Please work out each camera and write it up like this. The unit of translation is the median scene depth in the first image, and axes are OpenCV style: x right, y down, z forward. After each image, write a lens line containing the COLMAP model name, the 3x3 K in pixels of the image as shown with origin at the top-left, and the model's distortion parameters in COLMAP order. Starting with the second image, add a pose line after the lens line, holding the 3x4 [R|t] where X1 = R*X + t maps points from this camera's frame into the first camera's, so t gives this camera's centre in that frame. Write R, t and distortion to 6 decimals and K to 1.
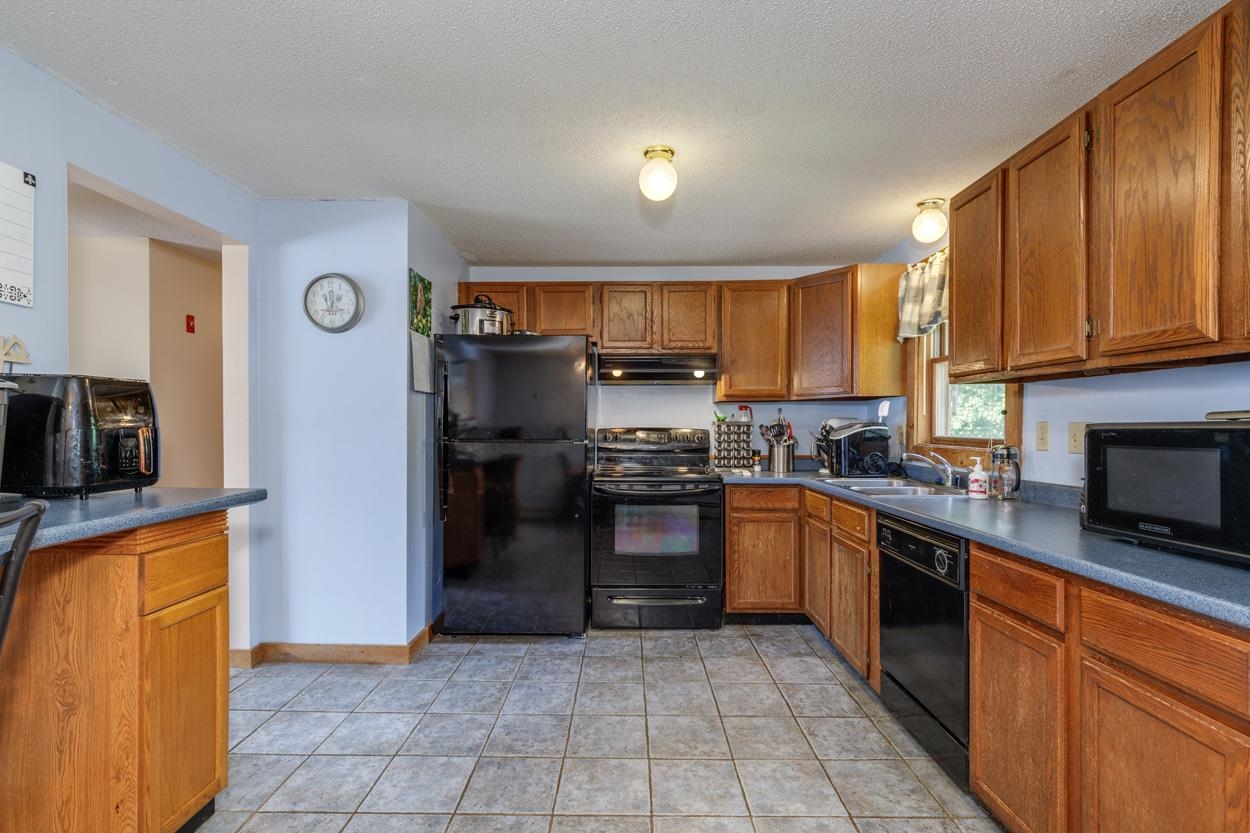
lens RADIAL K [[583.9, 0, 629.3], [0, 583.9, 431.5], [0, 0, 1]] dist [0.001014, 0.000784]
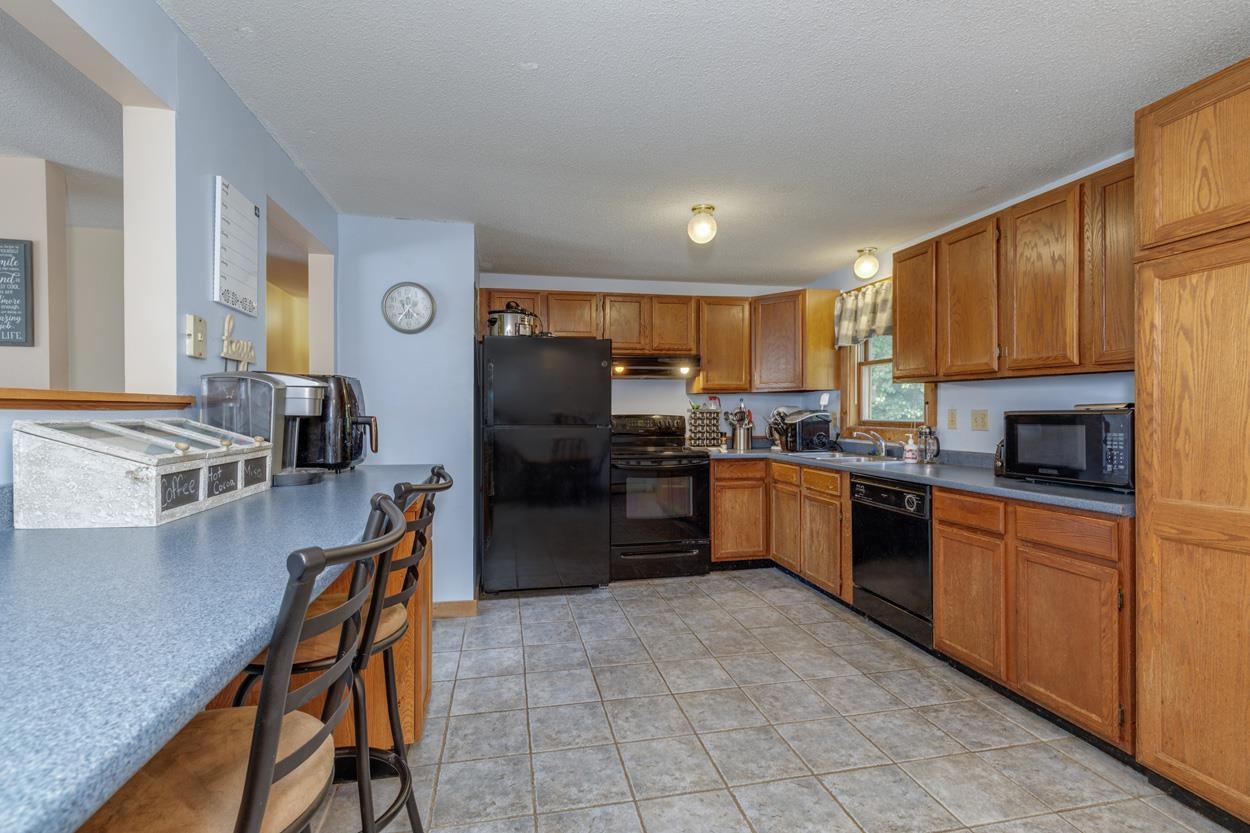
lens RADIAL K [[568.4, 0, 621.2], [0, 568.4, 415.2], [0, 0, 1]] dist [0.002305, 0.000076]
pose [[0.978608, -0.004561, 0.205682, -0.368390], [0.005565, 0.999975, -0.004306, -0.000630], [-0.205658, 0.005358, 0.978609, -0.211152]]
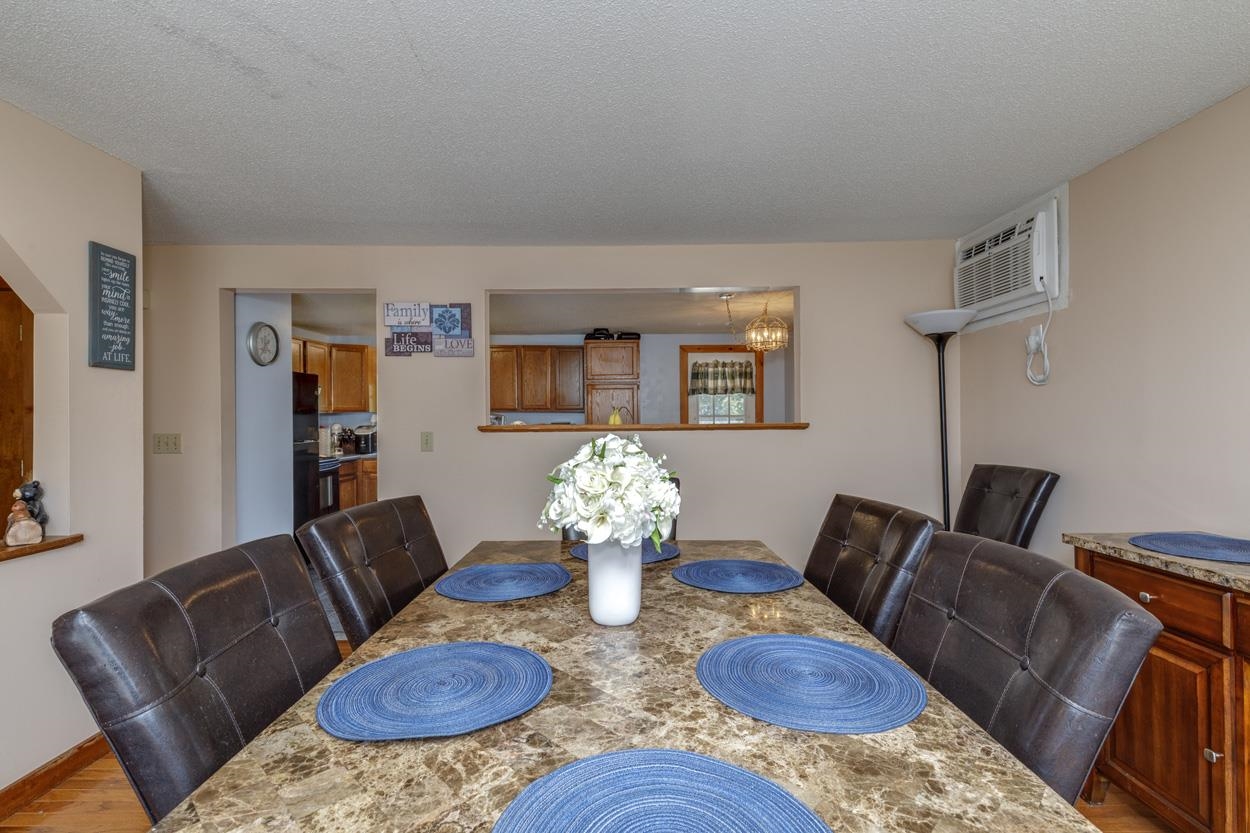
lens RADIAL K [[568.4, 0, 621.2], [0, 568.4, 415.2], [0, 0, 1]] dist [0.002305, 0.000076]
pose [[0.002042, 0.001018, 0.999997, -2.053942], [0.017221, 0.999851, -0.001053, -0.044264], [-0.999850, 0.017223, 0.002024, 0.187245]]
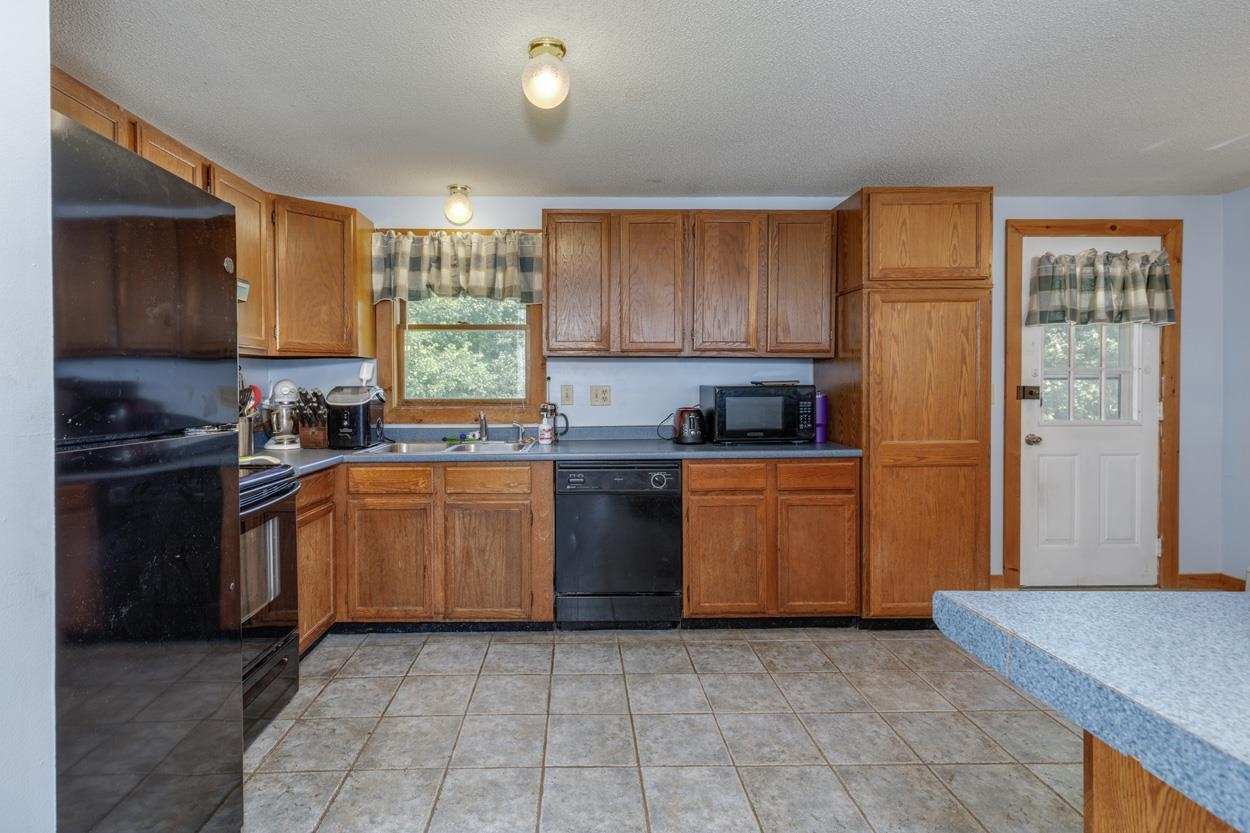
lens RADIAL K [[594.8, 0, 583.8], [0, 594.8, 390.2], [0, 0, 1]] dist [0.009835, 0.000014]
pose [[-0.014301, -0.008846, 0.999859, -0.706944], [0.014834, 0.999849, 0.009058, -0.015691], [-0.999788, 0.014962, -0.014168, 0.889927]]
